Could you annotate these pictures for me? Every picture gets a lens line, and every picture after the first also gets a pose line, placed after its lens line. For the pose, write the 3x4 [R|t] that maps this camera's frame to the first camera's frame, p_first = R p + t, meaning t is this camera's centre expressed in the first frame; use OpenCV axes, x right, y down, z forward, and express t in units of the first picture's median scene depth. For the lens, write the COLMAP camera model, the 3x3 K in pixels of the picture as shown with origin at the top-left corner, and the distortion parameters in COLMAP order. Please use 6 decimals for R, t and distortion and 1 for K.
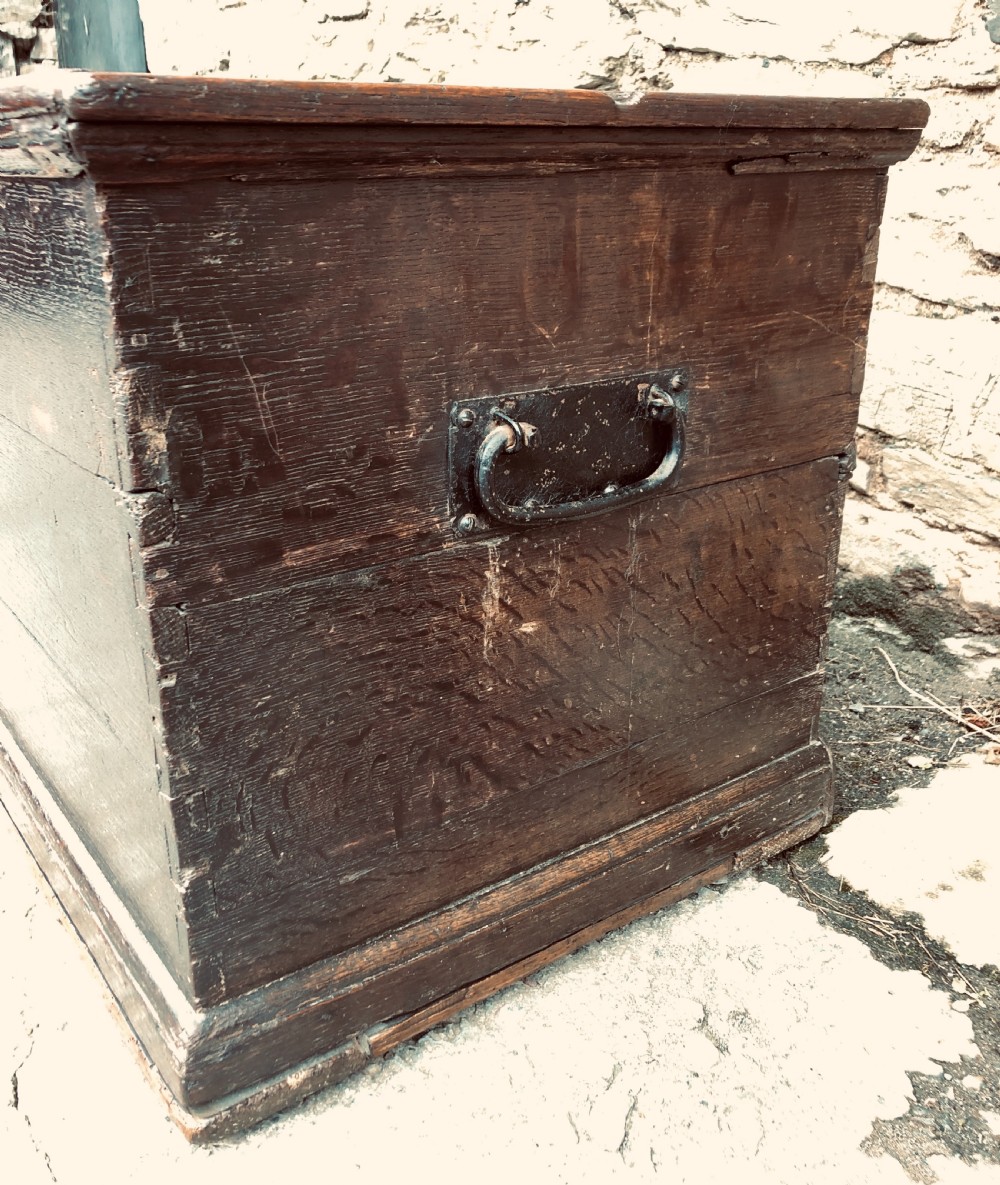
lens RADIAL K [[1099.3, 0, 492.1], [0, 1099.3, 570.8], [0, 0, 1]] dist [0.004985, 0.000000]
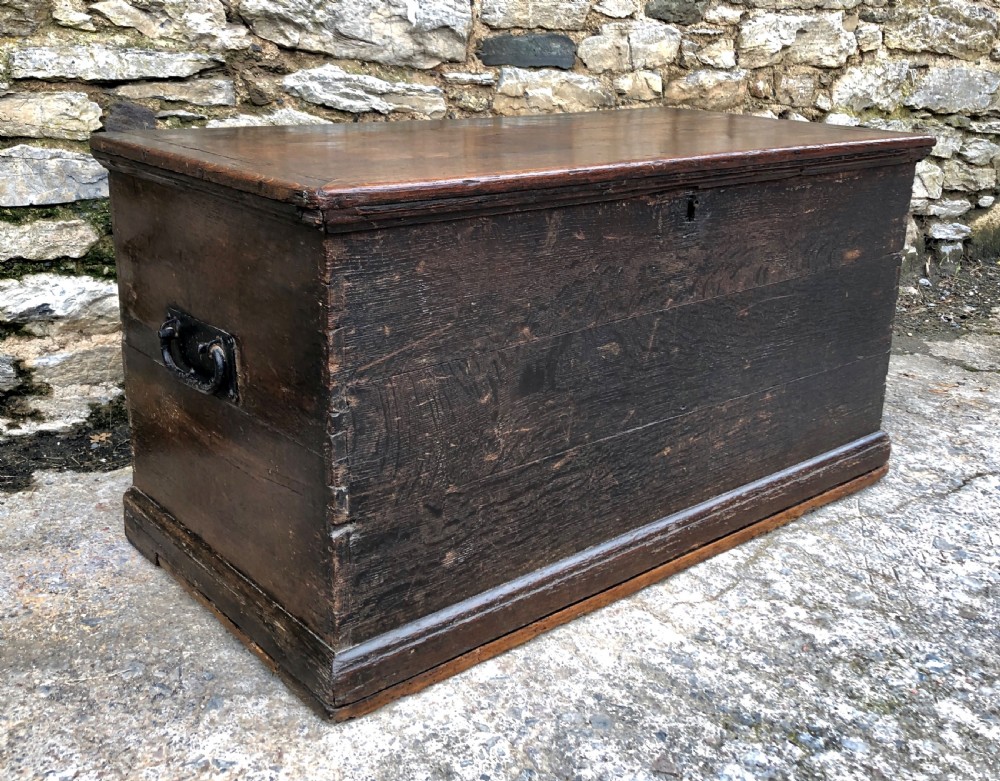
lens RADIAL K [[1058.1, 0, 511.0], [0, 1058.1, 334.1], [0, 0, 1]] dist [0.019345, 0.000000]
pose [[-0.079029, -0.274177, 0.958426, -1.950273], [0.325499, 0.901640, 0.284772, -0.656118], [-0.942234, 0.334472, 0.017989, 1.235883]]
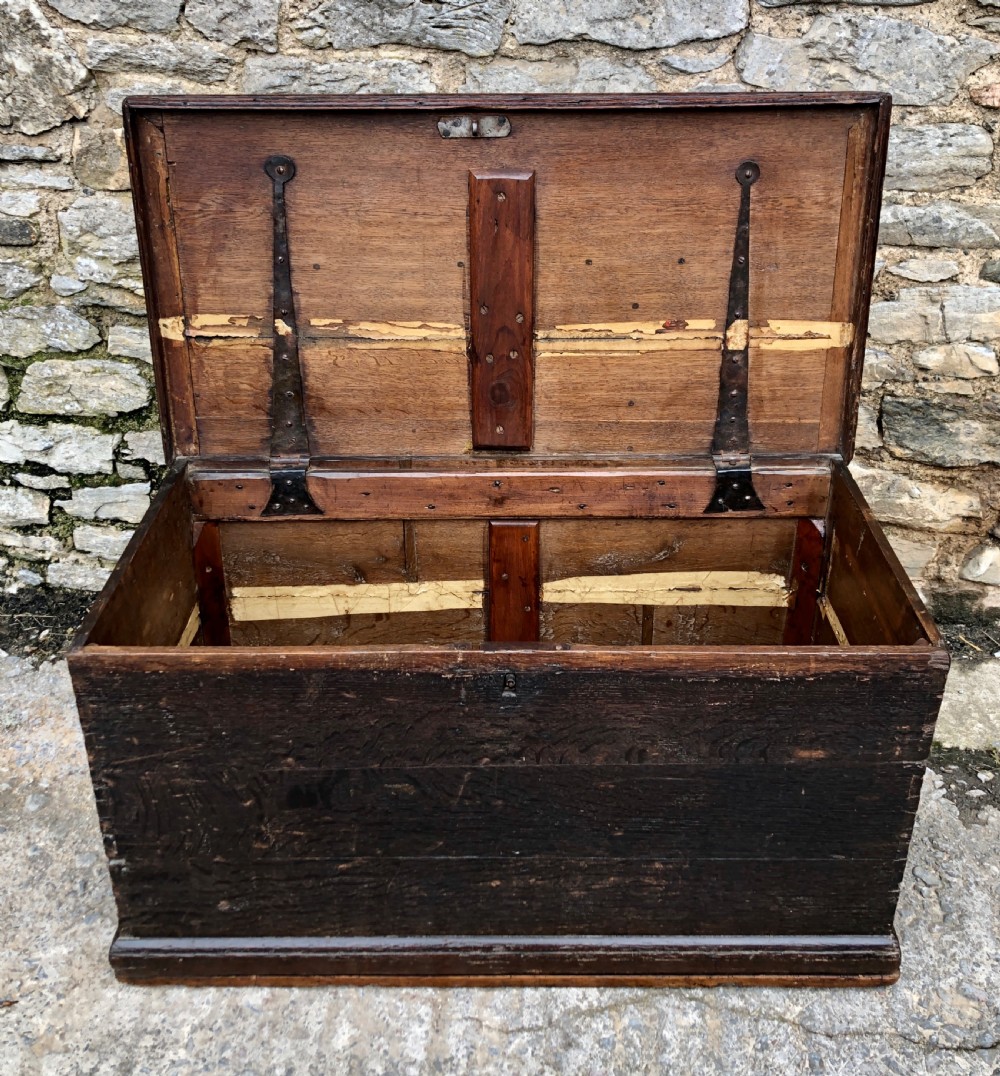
lens RADIAL K [[1180.6, 0, 514.5], [0, 1180.6, 485.4], [0, 0, 1]] dist [0.017359, 0.000000]
pose [[0.582692, -0.365507, 0.725861, -1.566986], [0.275575, 0.929103, 0.246629, -0.951505], [-0.764545, 0.056321, 0.642106, -0.063639]]
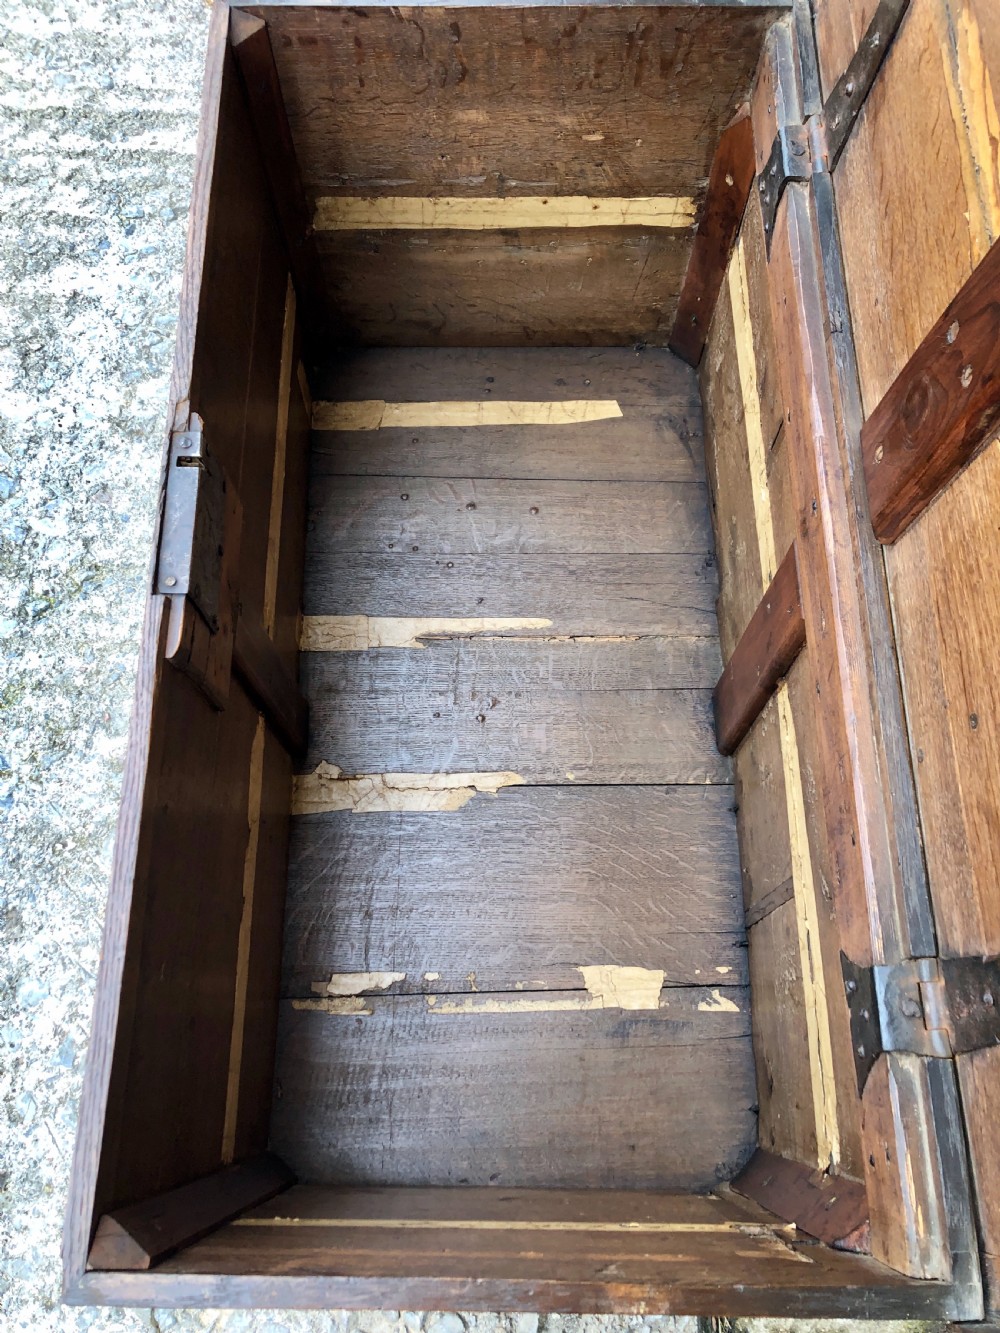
lens RADIAL K [[1089.2, 0, 491.4], [0, 1089.2, 660.0], [0, 0, 1]] dist [0.022448, -0.006313]
pose [[0.806956, 0.554091, -0.204462, -0.045430], [-0.200311, 0.582431, 0.787813, -1.063904], [0.555605, -0.594775, 0.580987, 0.501551]]
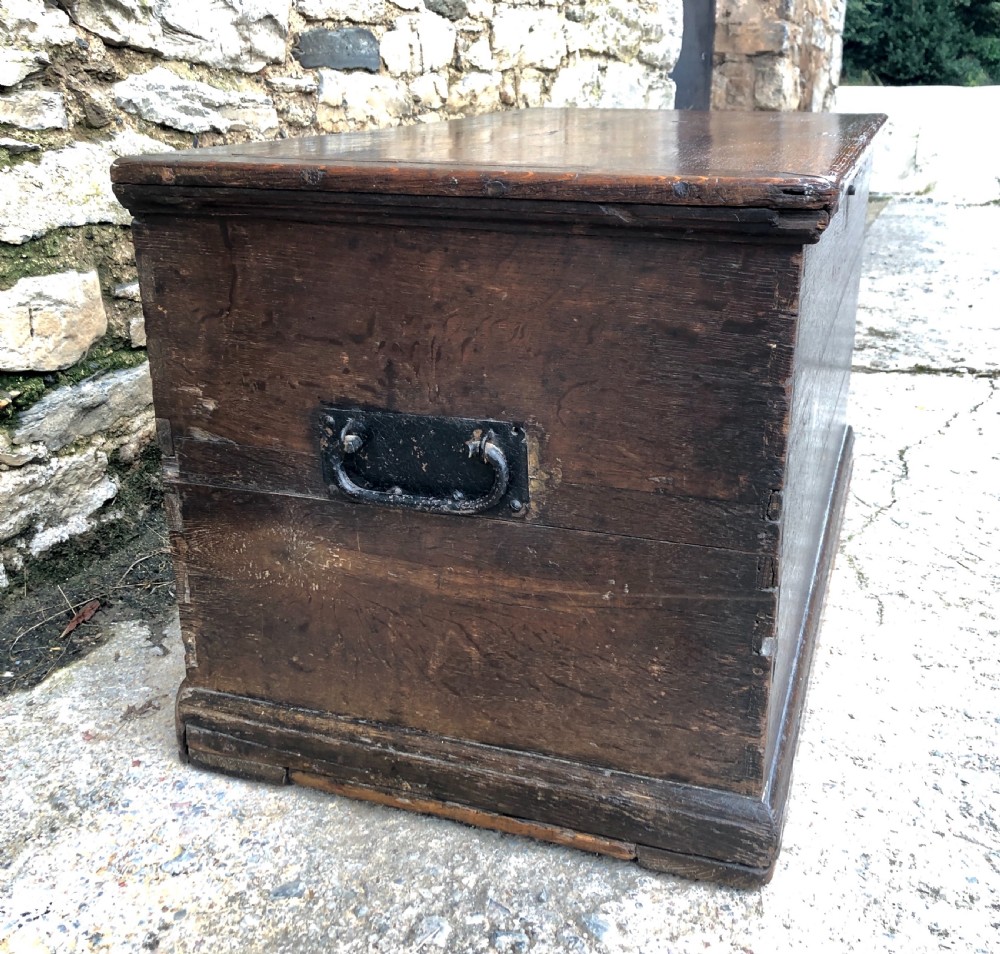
lens RADIAL K [[1118.7, 0, 508.4], [0, 1118.7, 452.2], [0, 0, 1]] dist [0.004078, 0.000000]
pose [[-0.563329, -0.263589, 0.783059, -1.436154], [0.294396, 0.821508, 0.488319, -0.845266], [-0.772005, 0.505614, -0.385180, 1.964236]]
